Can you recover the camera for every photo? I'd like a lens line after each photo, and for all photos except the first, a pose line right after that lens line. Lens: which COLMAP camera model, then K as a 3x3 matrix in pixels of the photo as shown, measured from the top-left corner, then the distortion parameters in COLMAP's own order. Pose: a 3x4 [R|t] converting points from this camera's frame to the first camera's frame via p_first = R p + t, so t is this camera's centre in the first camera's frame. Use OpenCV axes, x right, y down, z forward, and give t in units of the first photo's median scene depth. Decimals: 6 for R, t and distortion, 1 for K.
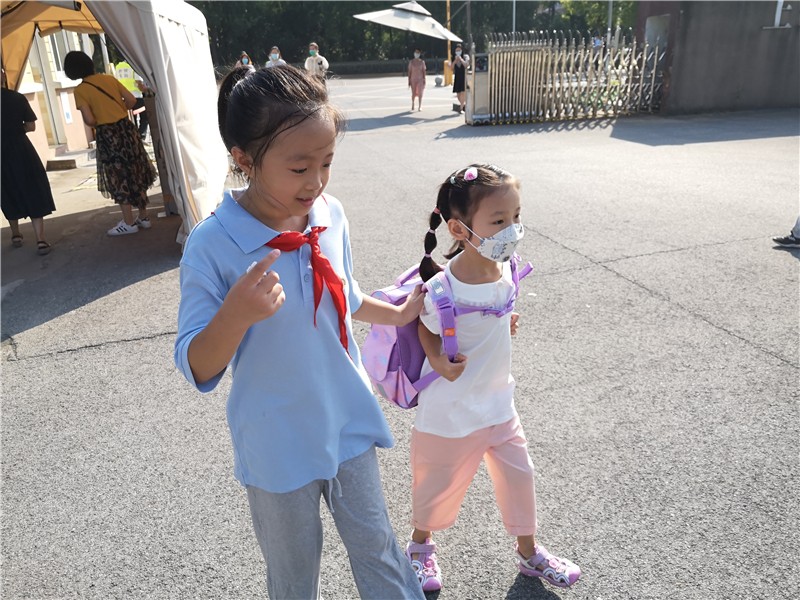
lens RADIAL K [[624.2, 0, 398.6], [0, 624.2, 302.9], [0, 0, 1]] dist [-0.000372, -0.002254]
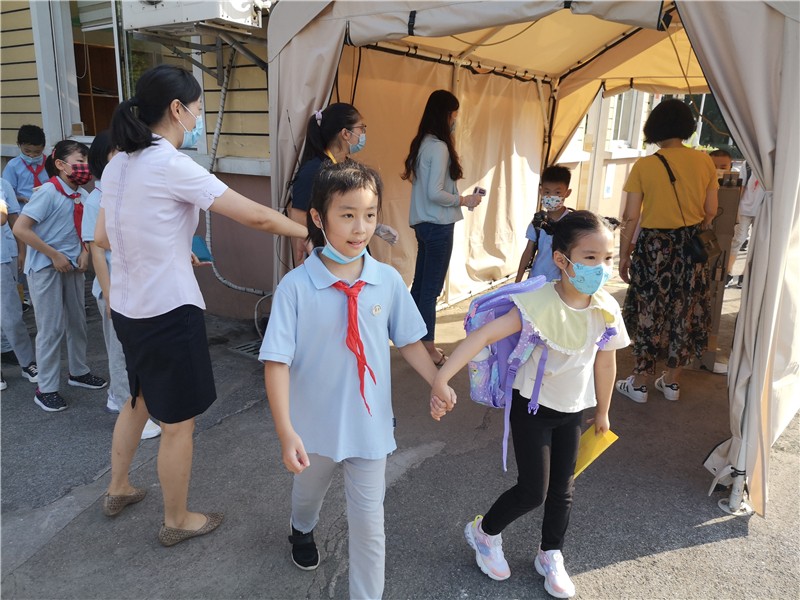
lens RADIAL K [[624.2, 0, 398.0], [0, 624.2, 297.2], [0, 0, 1]] dist [-0.000372, -0.002254]
pose [[0.695018, 0.217392, -0.685340, -0.150736], [-0.293419, 0.955967, 0.005673, -0.107453], [0.656396, 0.197149, 0.728201, 0.291016]]
